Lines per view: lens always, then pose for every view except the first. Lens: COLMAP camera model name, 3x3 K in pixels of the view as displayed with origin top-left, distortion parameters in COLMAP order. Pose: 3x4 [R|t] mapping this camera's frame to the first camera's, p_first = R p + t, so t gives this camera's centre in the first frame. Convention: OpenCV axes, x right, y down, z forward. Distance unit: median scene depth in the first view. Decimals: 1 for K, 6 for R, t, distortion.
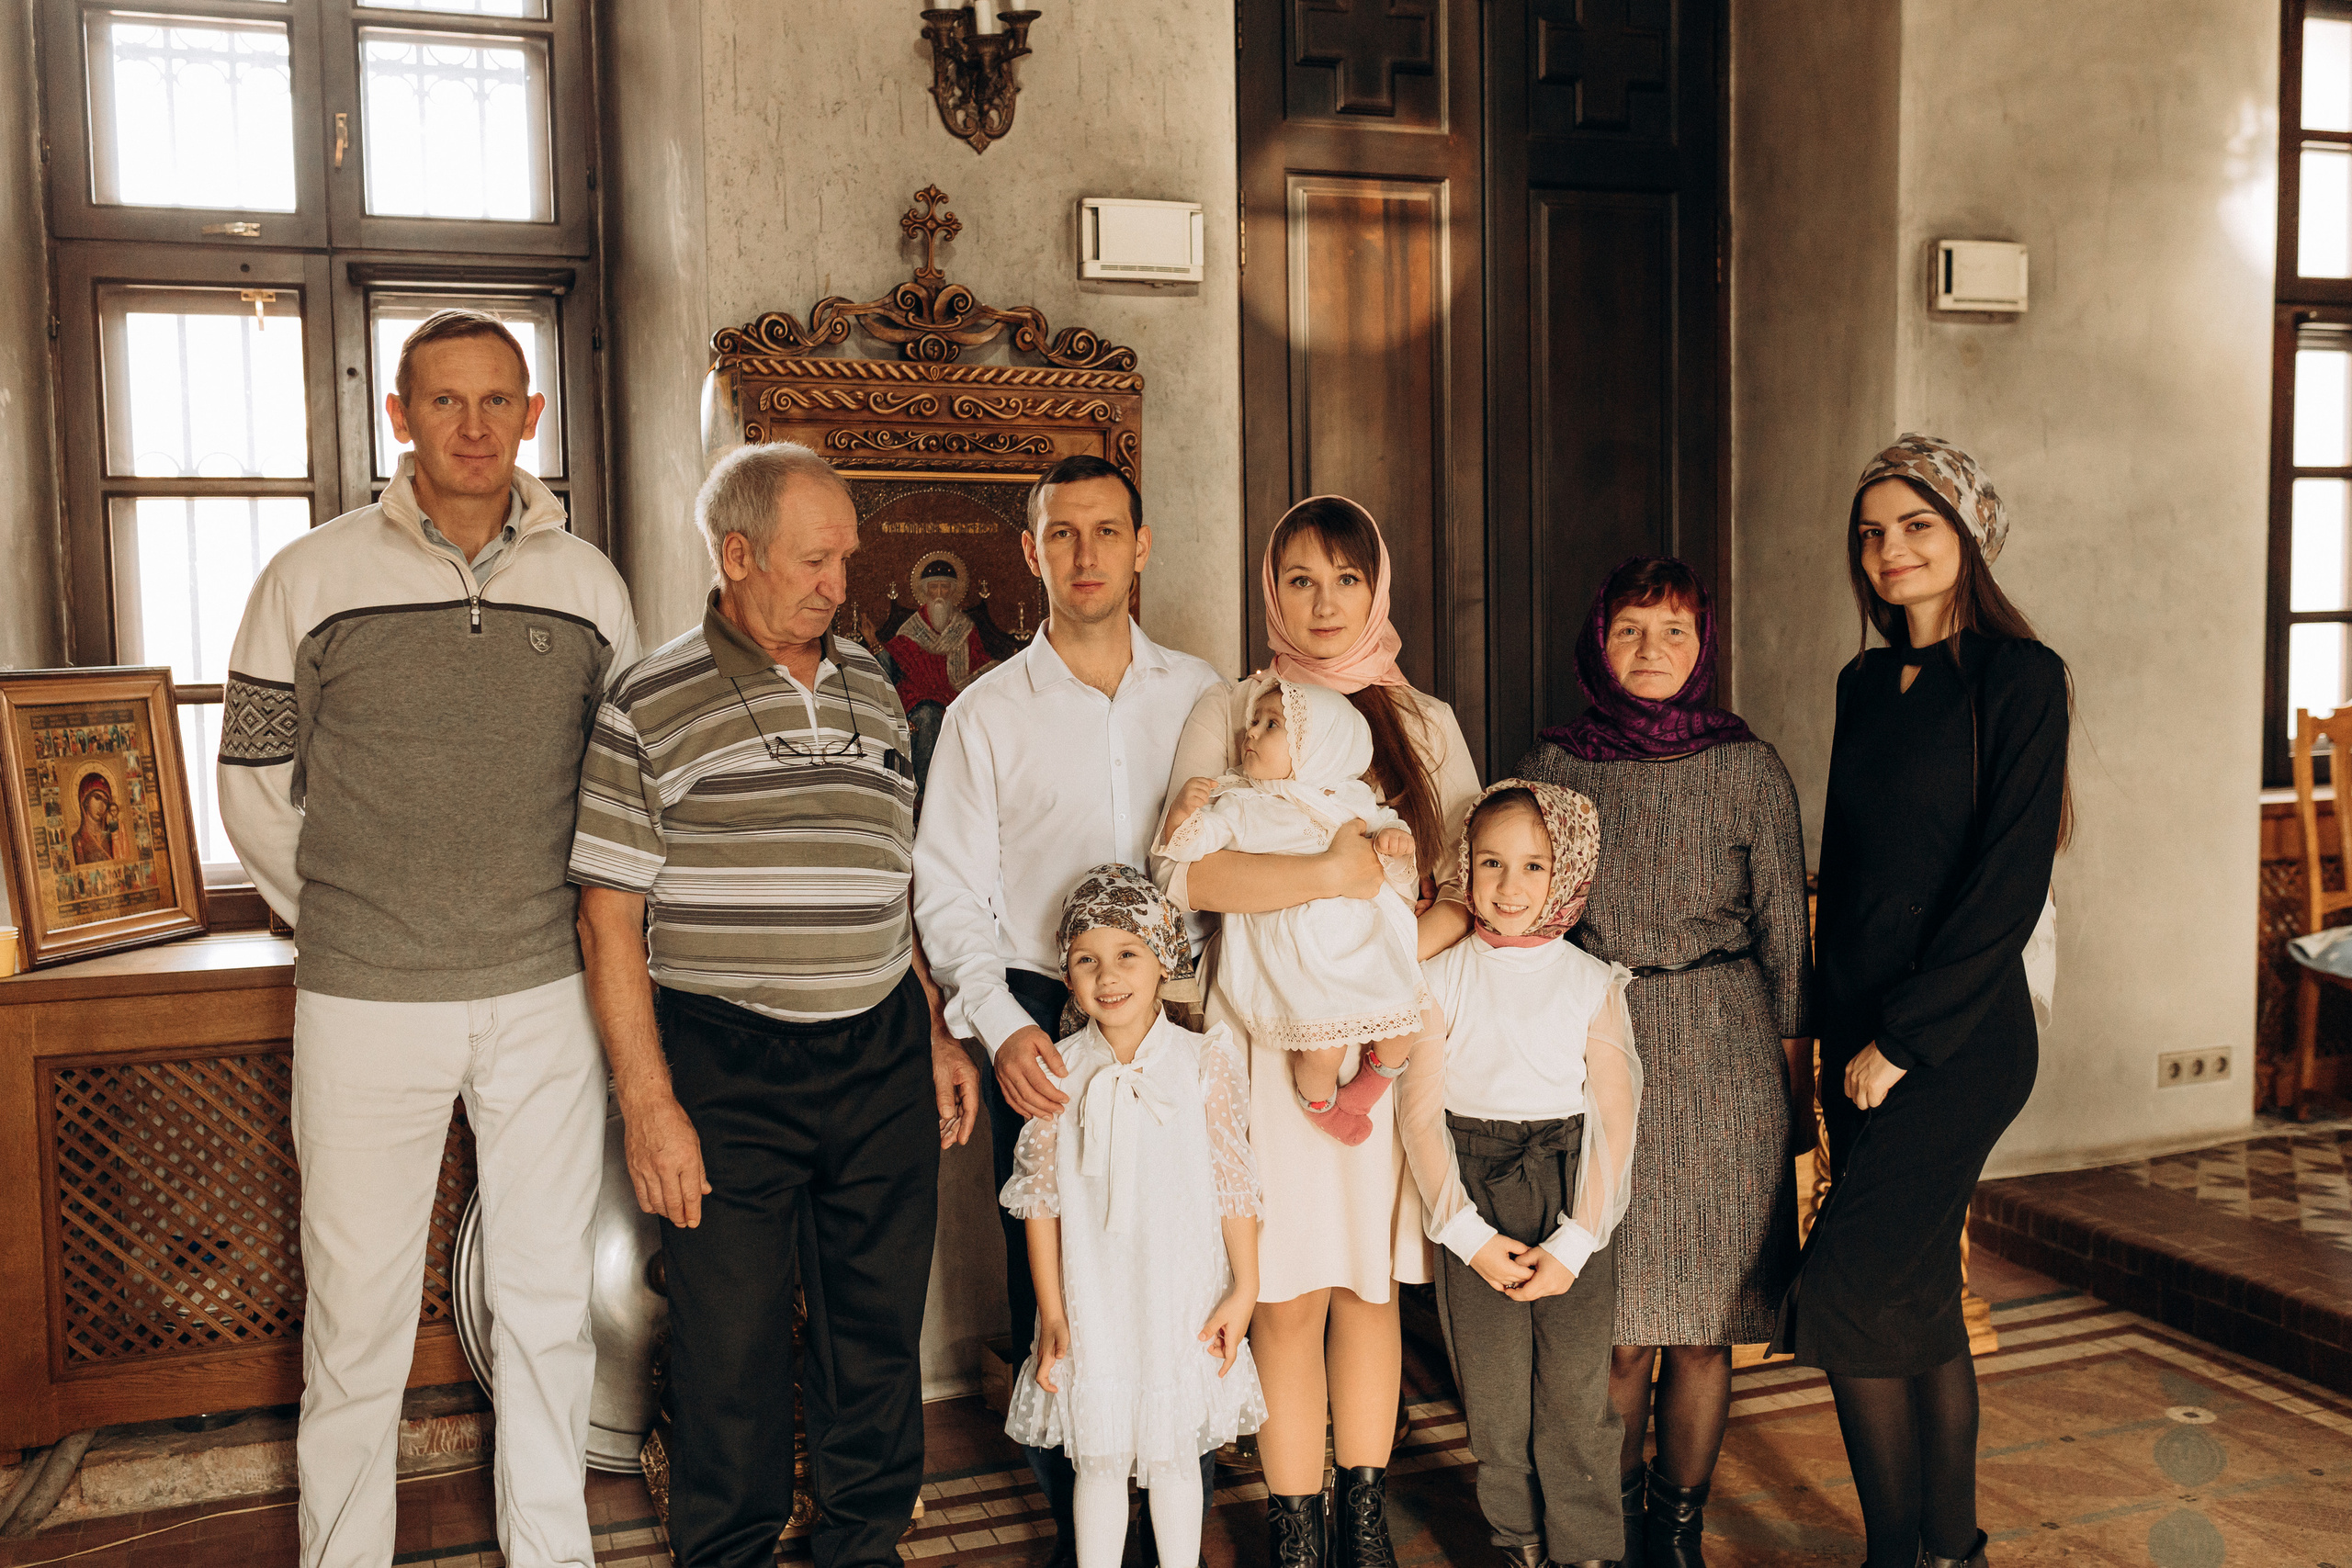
lens RADIAL K [[2012.6, 0, 1156.7], [0, 2012.6, 747.2], [0, 0, 1]] dist [0.024879, -0.064128]
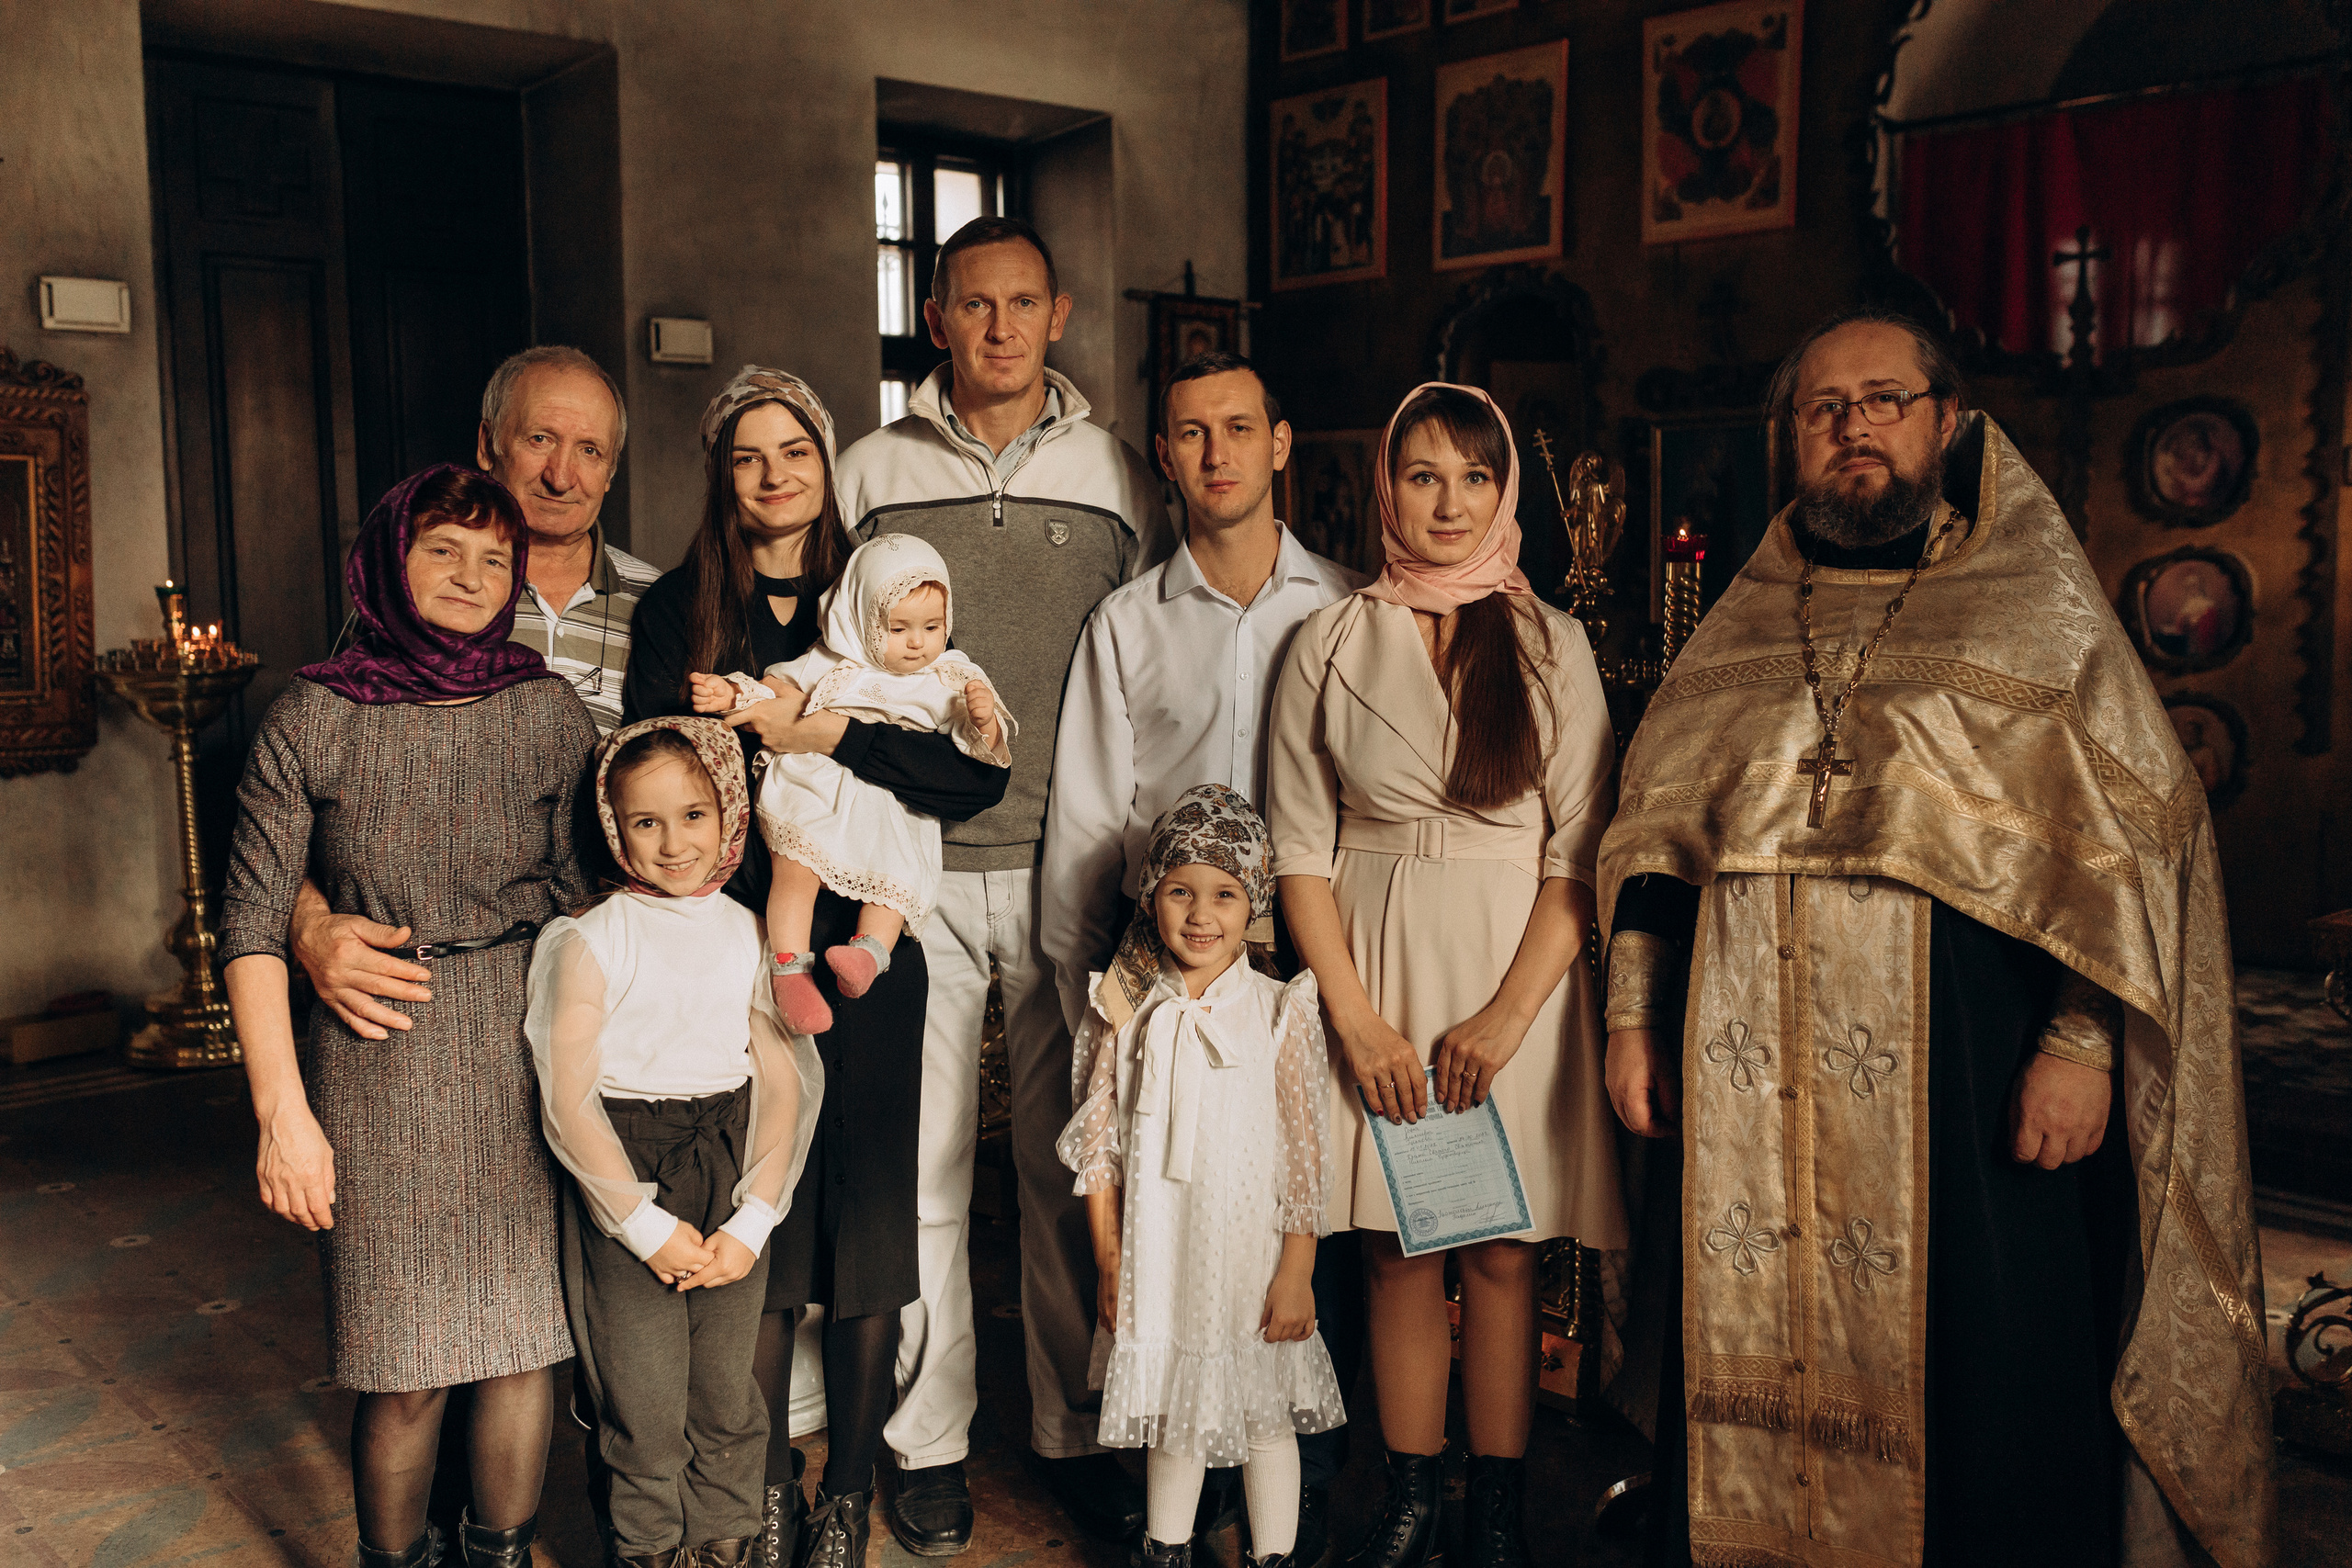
lens RADIAL K [[2231.5, 0, 1171.8], [0, 2231.5, 755.3], [0, 0, 1]] dist [0.002610, 0.000000]
pose [[0.936024, -0.026505, 0.350938, 0.164859], [0.021639, 0.999608, 0.017780, 0.083212], [-0.351272, -0.009048, 0.936230, -0.915559]]
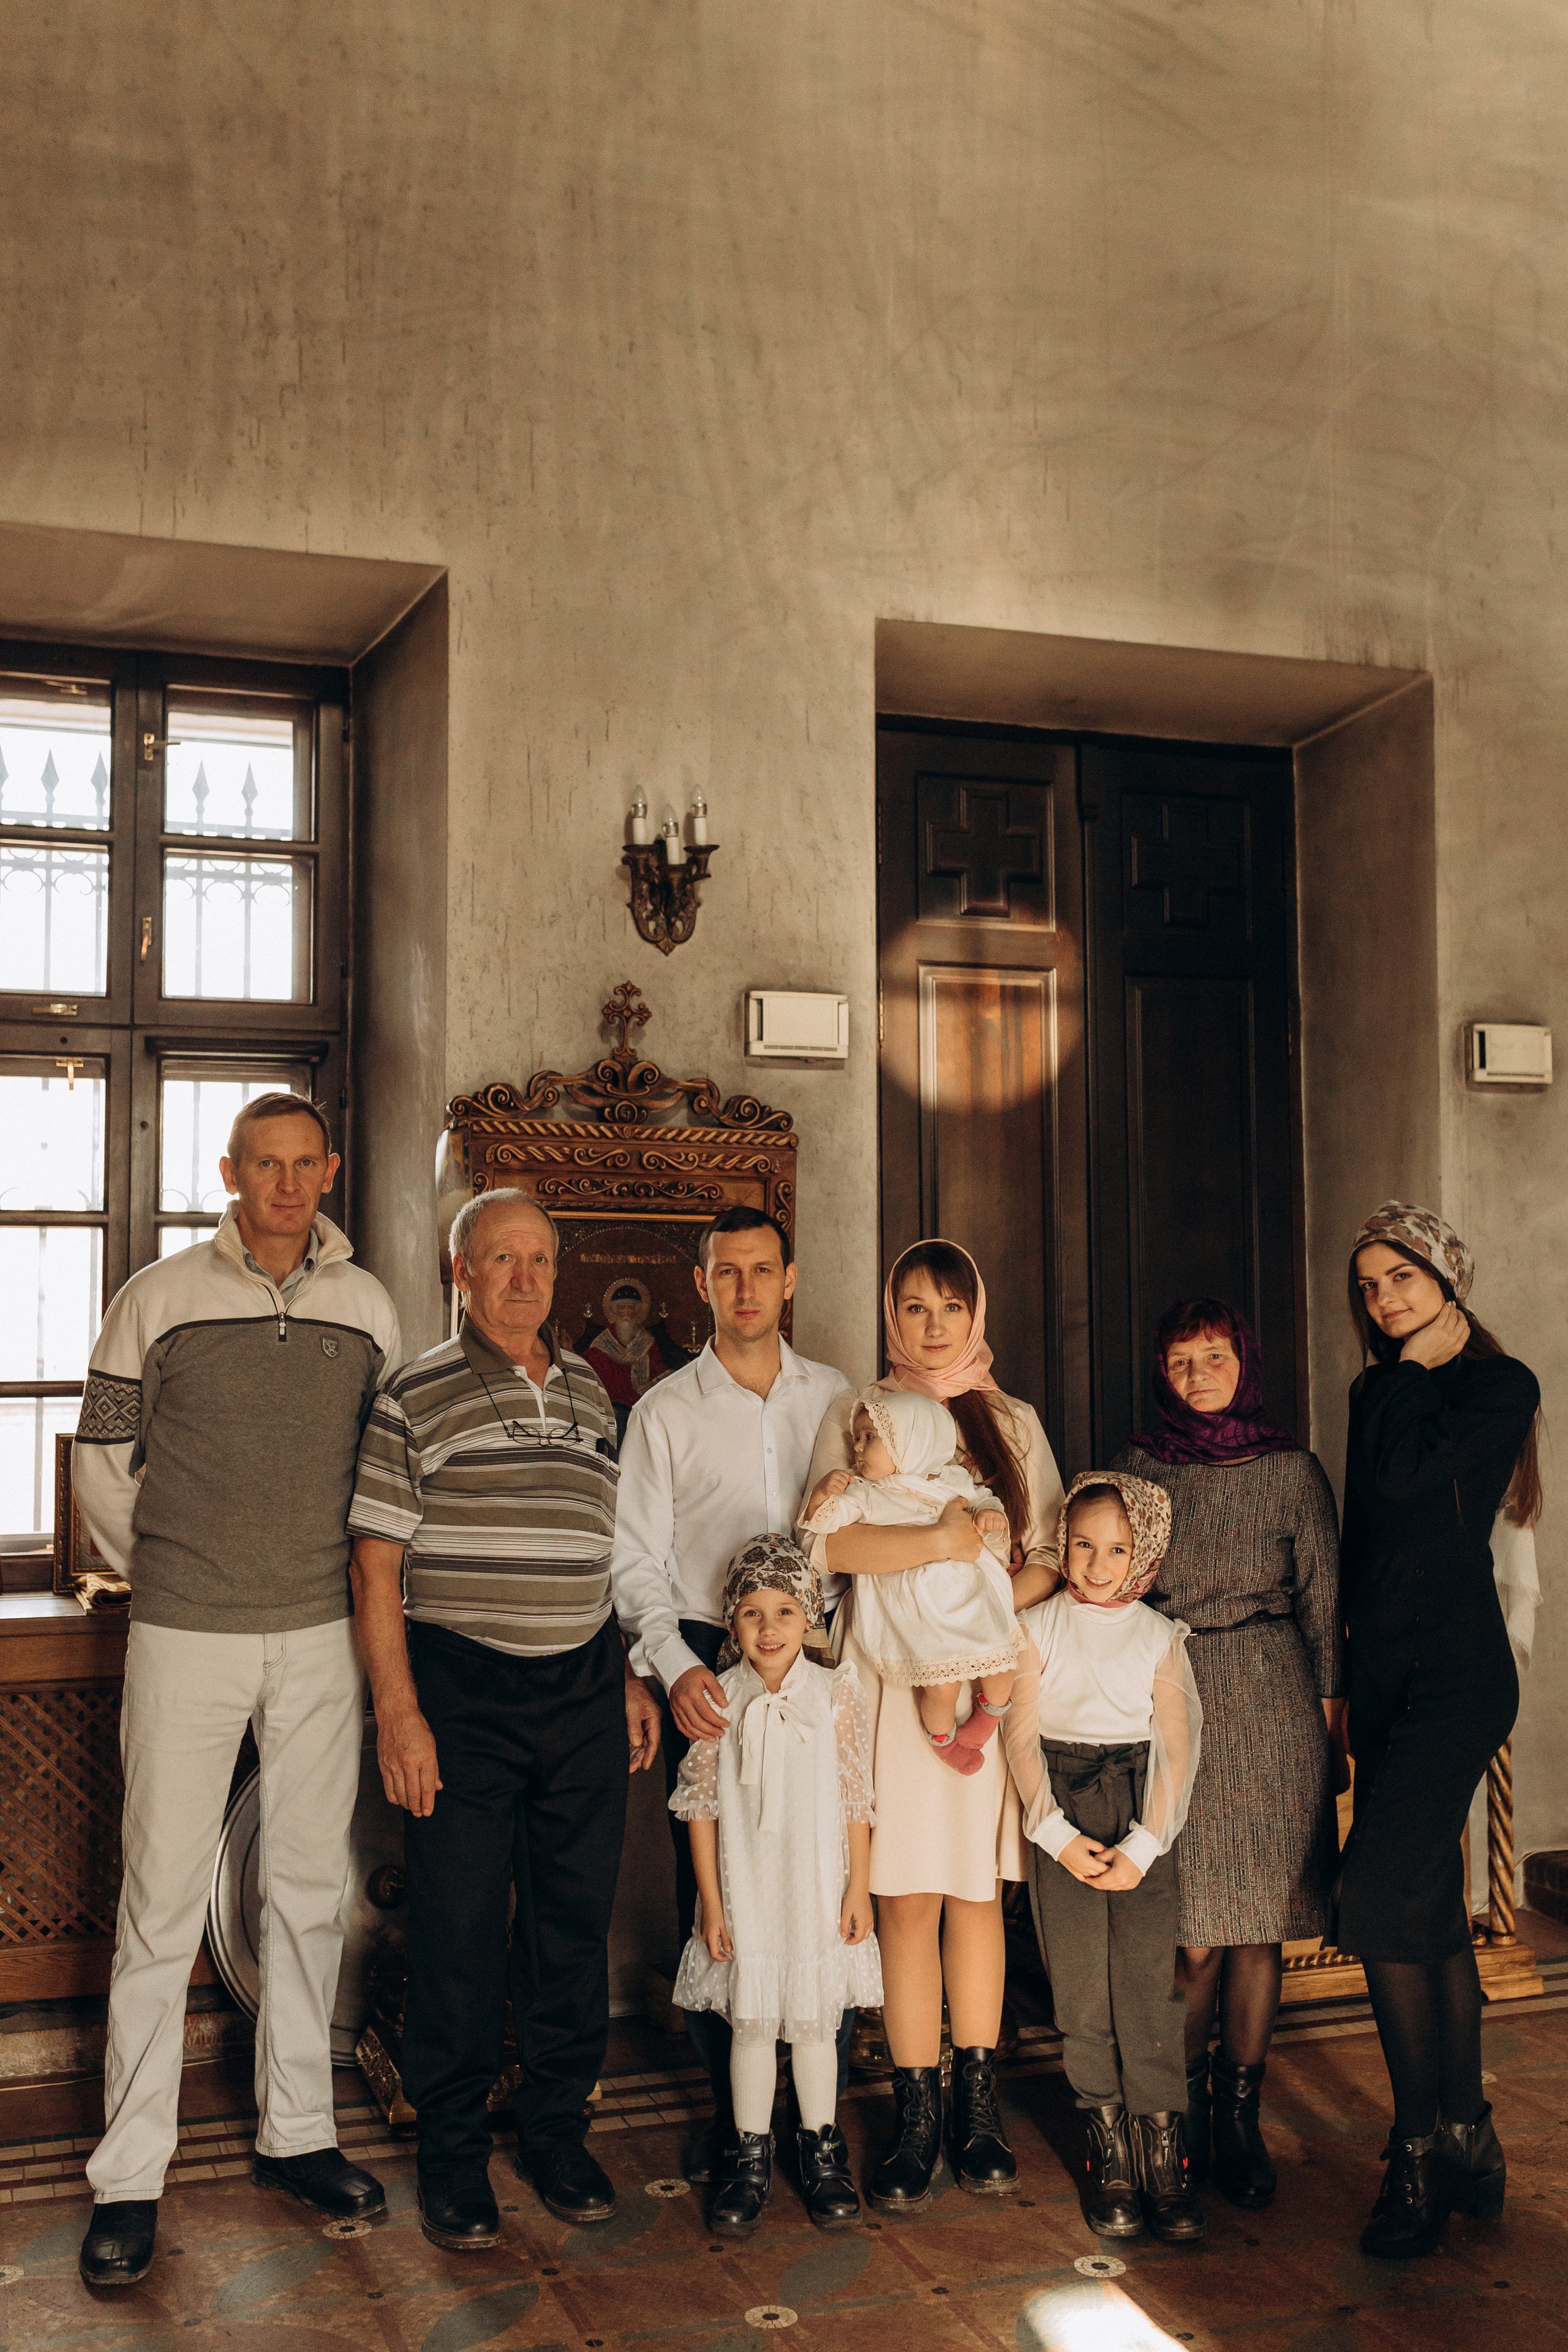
lens RADIAL K [[2280.9, 0, 761.3], [0, 2280.9, 1170.8], [0, 0, 1]] dist [-0.011582, 0.000000]
pose [[0.999846, 0.011435, -0.013287, -0.010130], [-0.013156, 0.990398, -0.137615, 0.025270], [0.011586, 0.137769, 0.990397, -0.353632]]
